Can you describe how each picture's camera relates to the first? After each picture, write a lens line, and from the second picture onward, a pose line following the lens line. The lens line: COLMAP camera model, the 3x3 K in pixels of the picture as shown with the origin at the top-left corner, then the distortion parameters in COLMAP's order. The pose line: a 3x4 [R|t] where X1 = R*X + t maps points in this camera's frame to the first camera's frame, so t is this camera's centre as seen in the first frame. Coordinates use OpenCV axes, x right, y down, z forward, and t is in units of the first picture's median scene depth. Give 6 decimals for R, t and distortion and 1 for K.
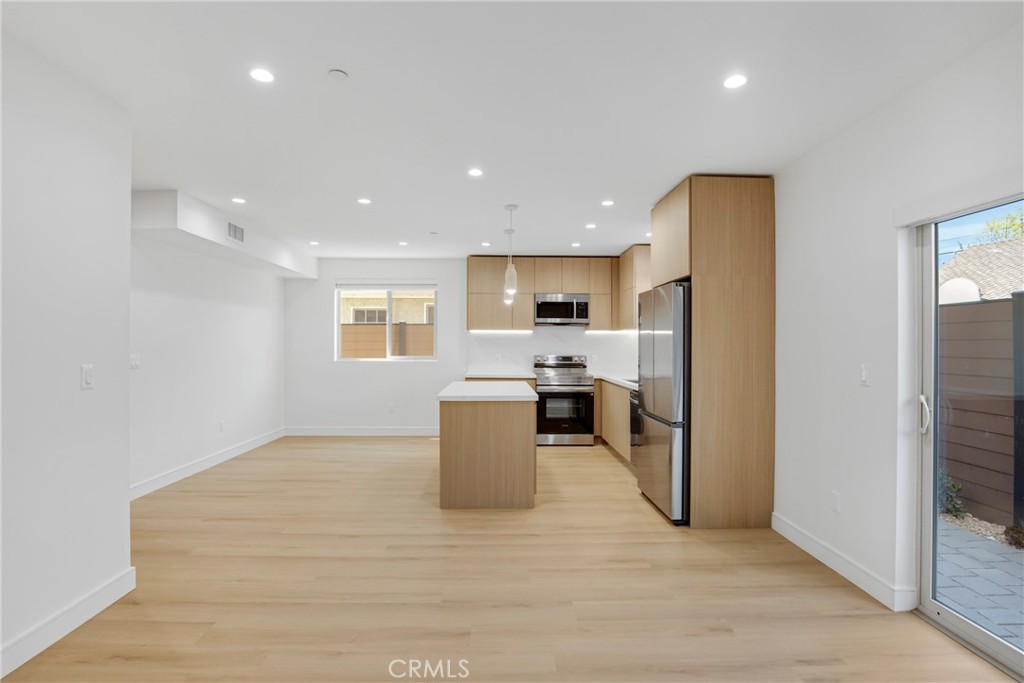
lens RADIAL K [[478.7, 0, 508.1], [0, 478.7, 341.8], [0, 0, 1]] dist [-0.009705, 0.000200]
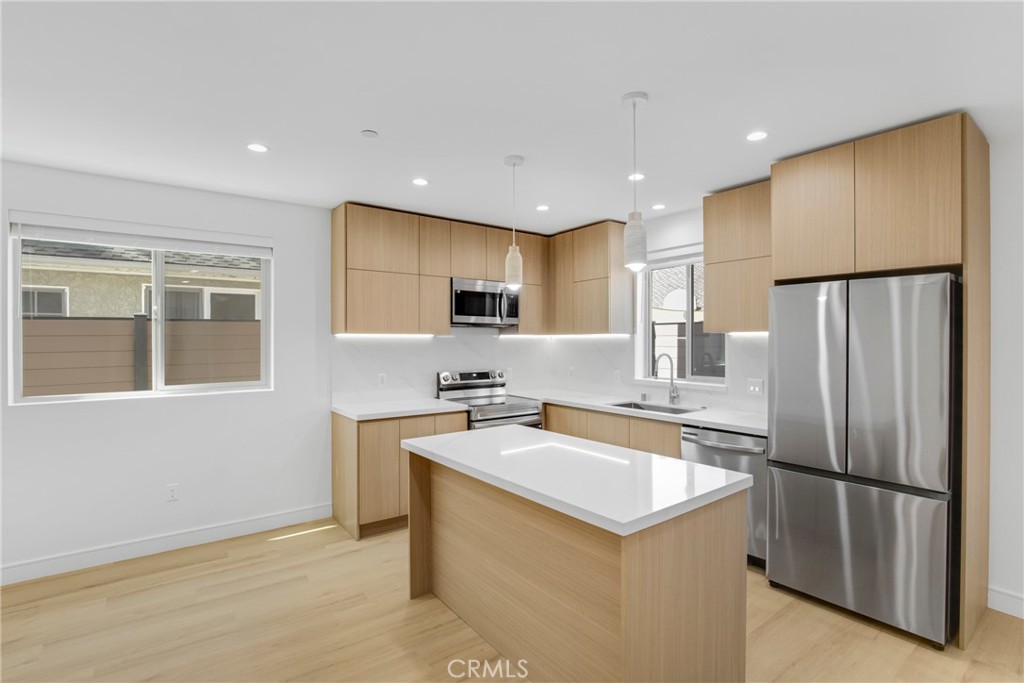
lens RADIAL K [[478.7, 0, 508.1], [0, 478.7, 341.8], [0, 0, 1]] dist [-0.009705, 0.000200]
pose [[0.815028, -0.006454, 0.579385, -0.256373], [0.002659, 0.999969, 0.007399, -0.018850], [-0.579415, -0.004490, 0.815020, 0.430452]]
